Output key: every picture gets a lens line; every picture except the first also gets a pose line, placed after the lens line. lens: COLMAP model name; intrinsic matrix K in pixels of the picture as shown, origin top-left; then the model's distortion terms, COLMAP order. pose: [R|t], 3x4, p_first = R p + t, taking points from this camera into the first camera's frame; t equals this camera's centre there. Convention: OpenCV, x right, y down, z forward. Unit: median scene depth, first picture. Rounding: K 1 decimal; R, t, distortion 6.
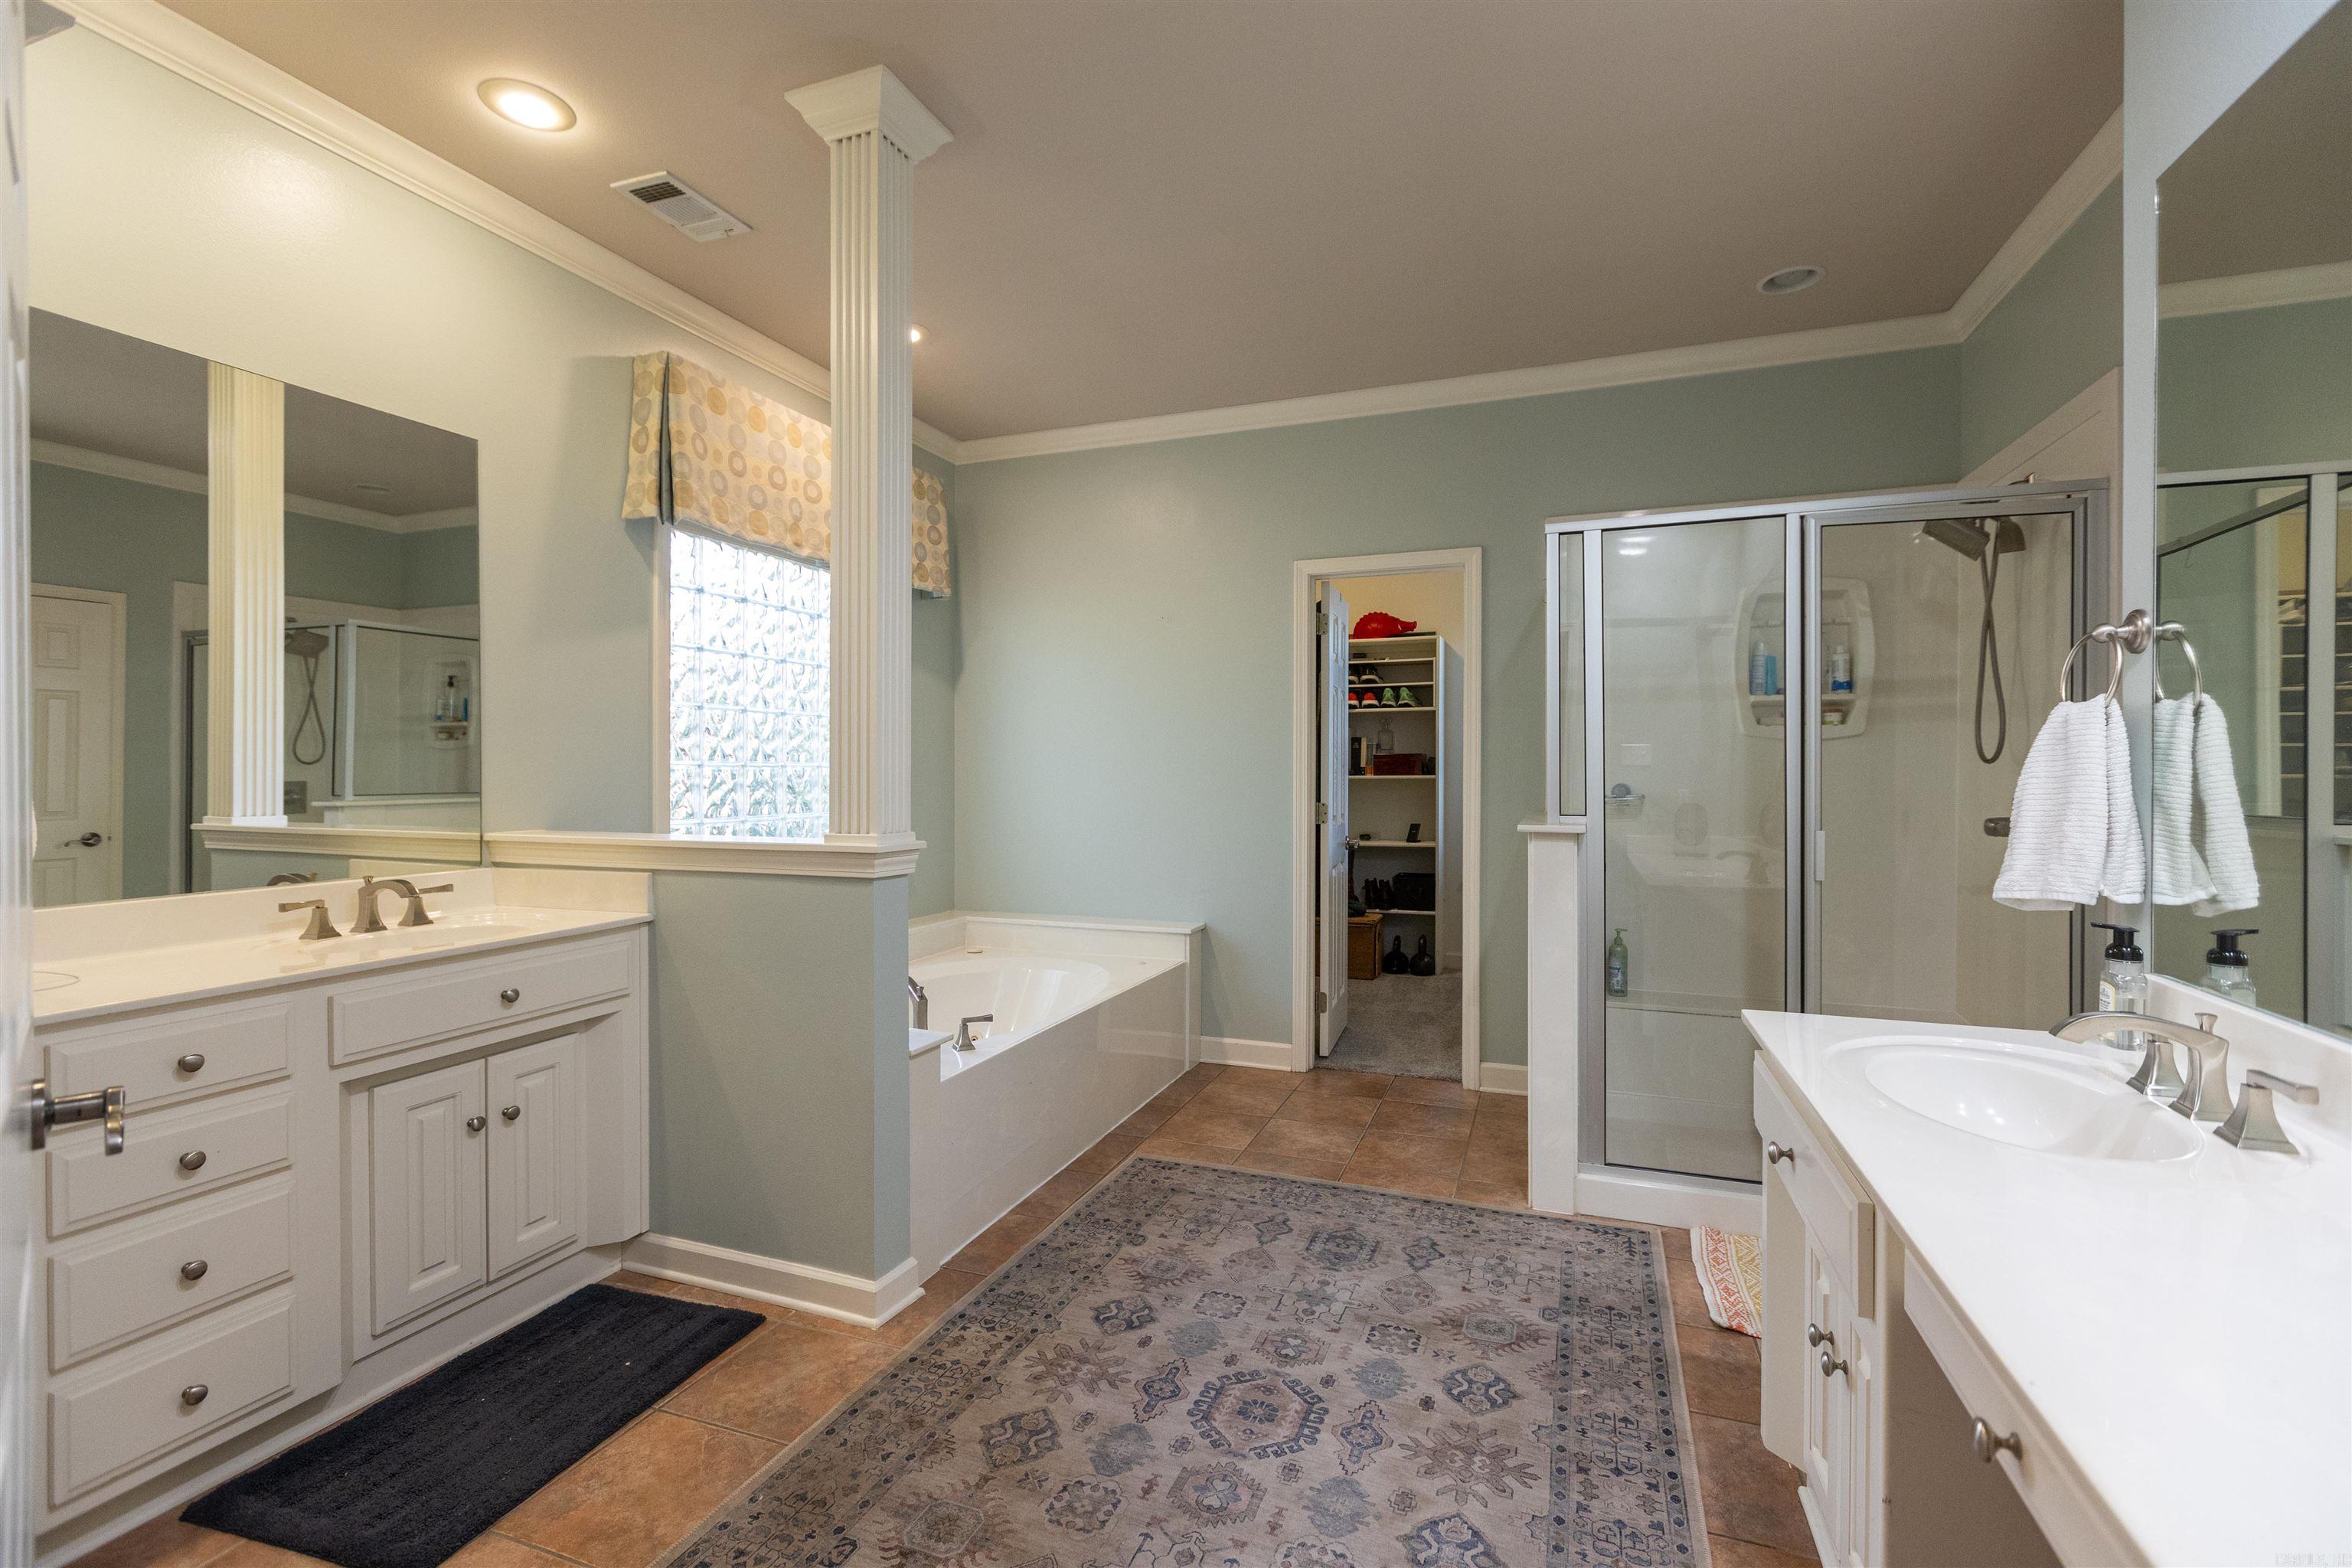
lens RADIAL K [[1031.4, 0, 1176.4], [0, 1031.4, 777.9], [0, 0, 1]] dist [0.001688, 0.002200]
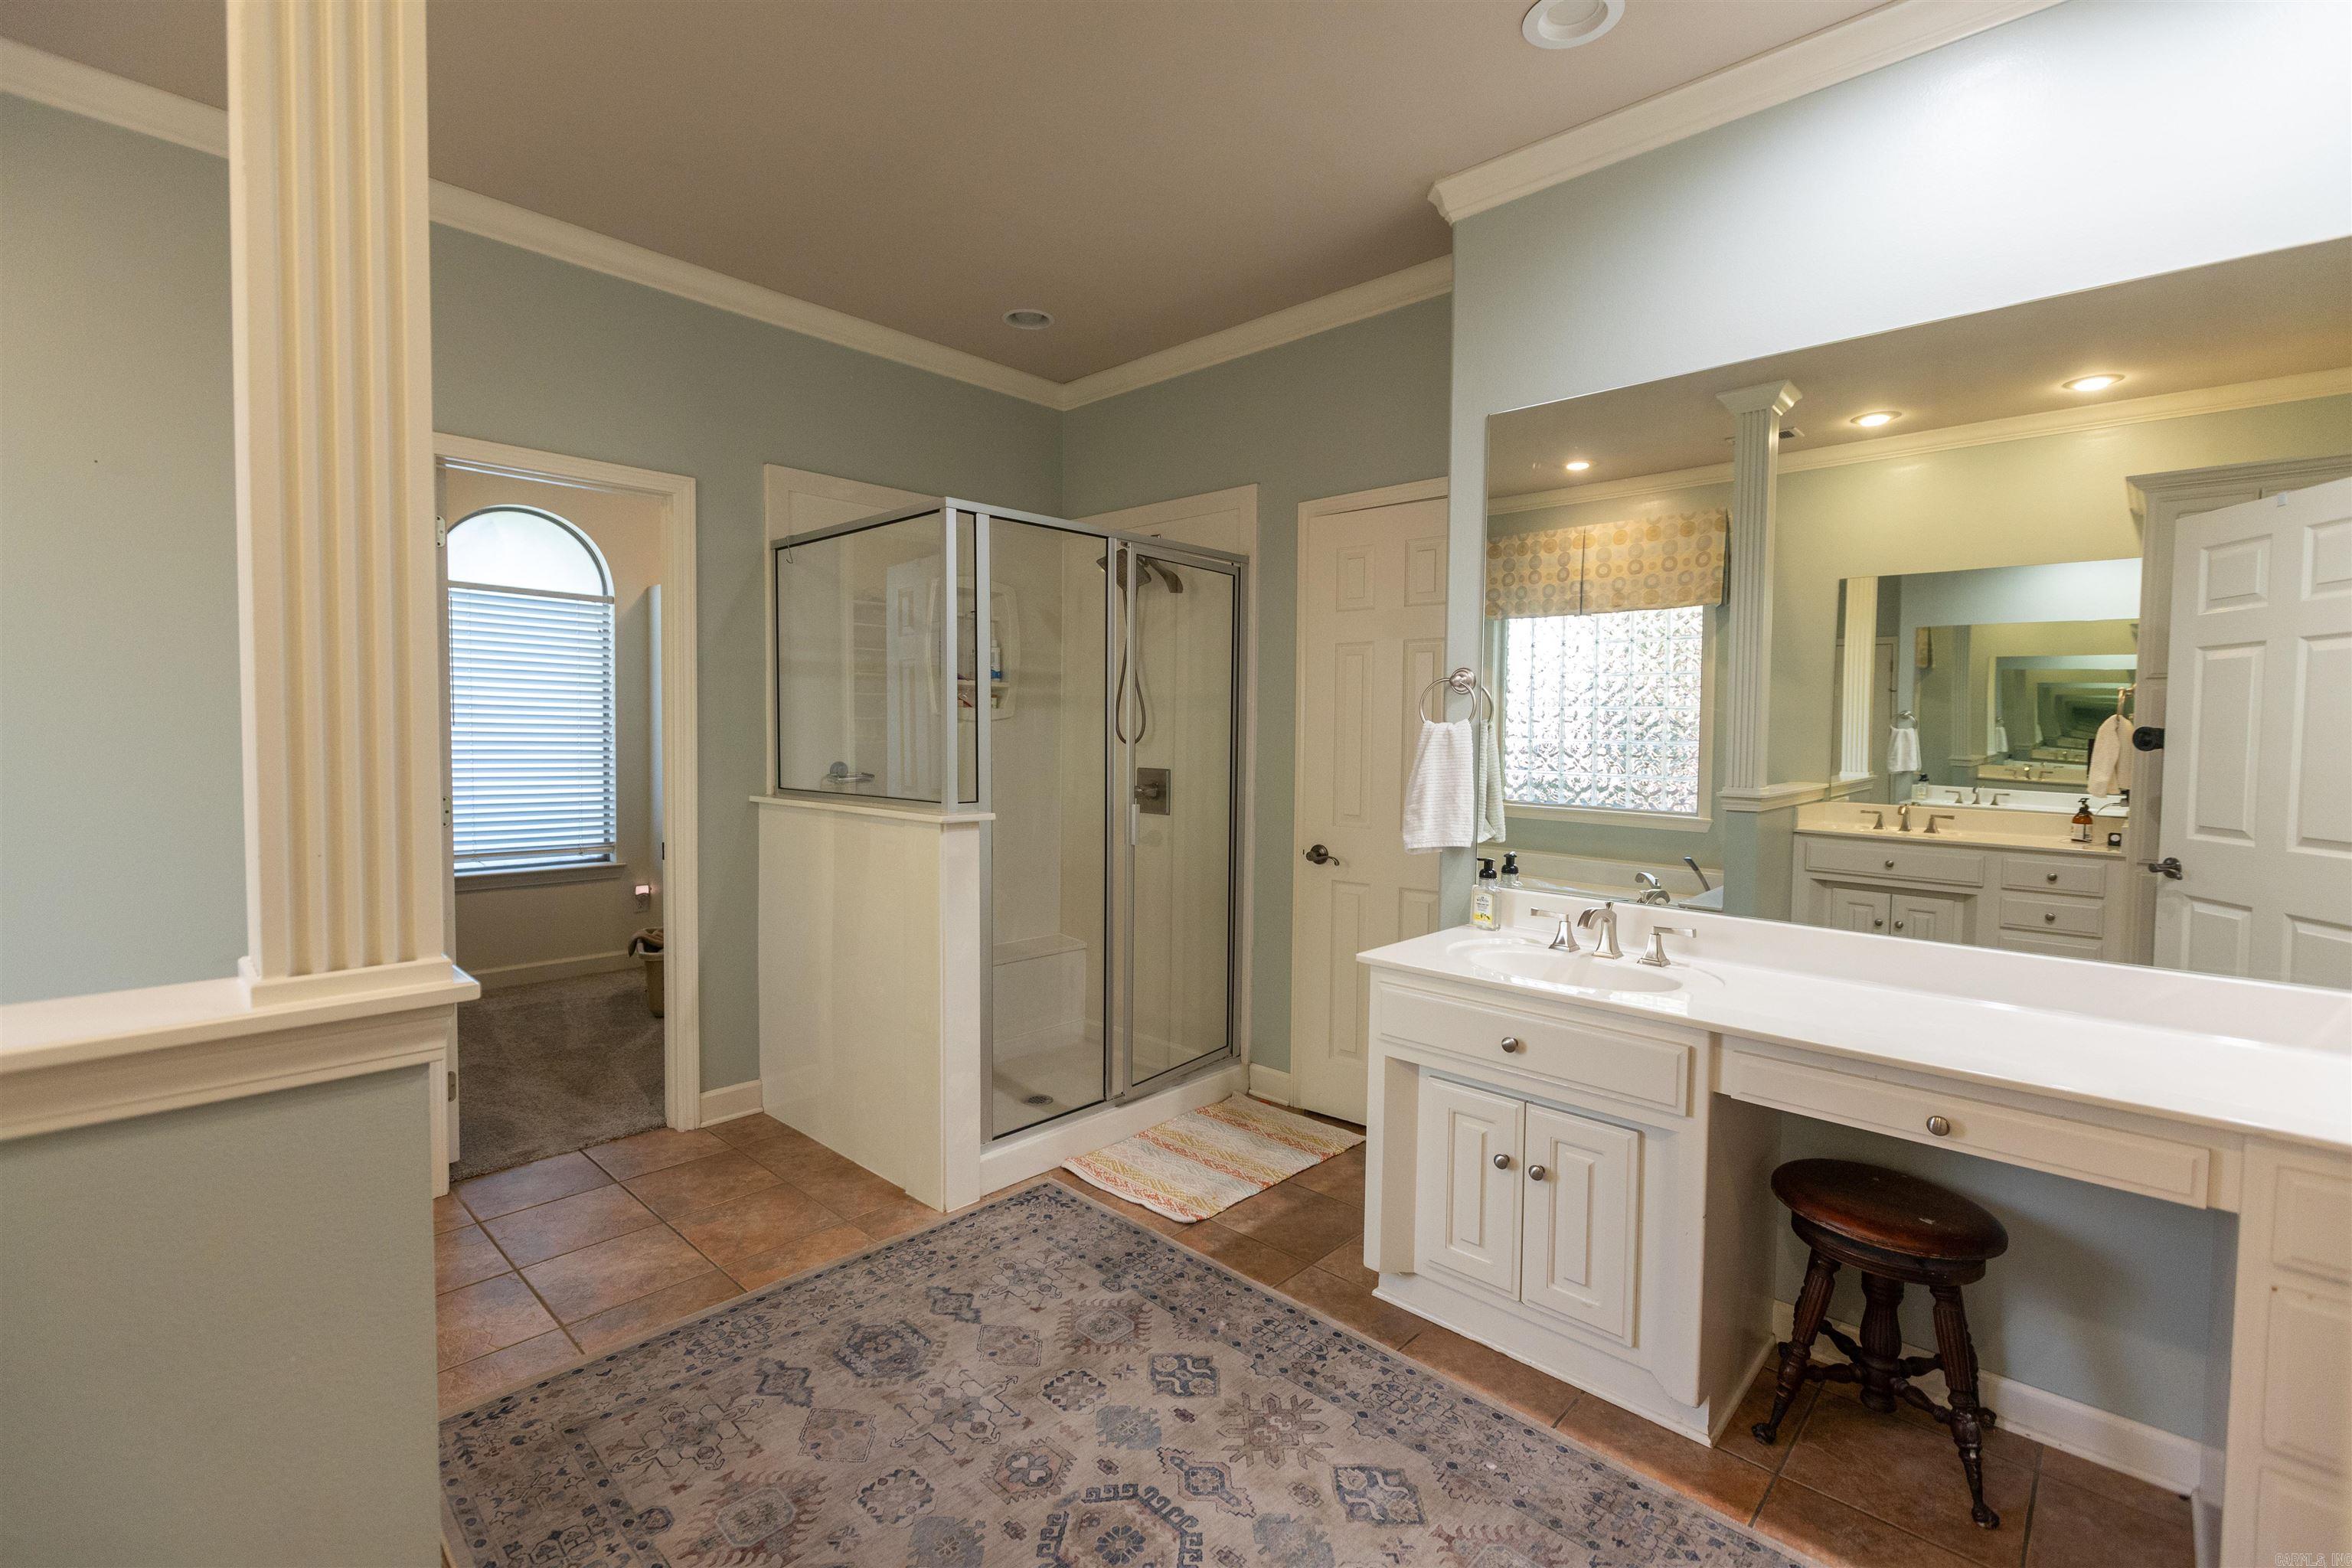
lens RADIAL K [[1031.4, 0, 1172.7], [0, 1031.4, 776.9], [0, 0, 1]] dist [0.001688, 0.002200]
pose [[0.389604, -0.038296, 0.920186, -0.527377], [-0.005889, 0.999011, 0.044070, -0.038841], [-0.920964, -0.022589, 0.388993, 0.521587]]
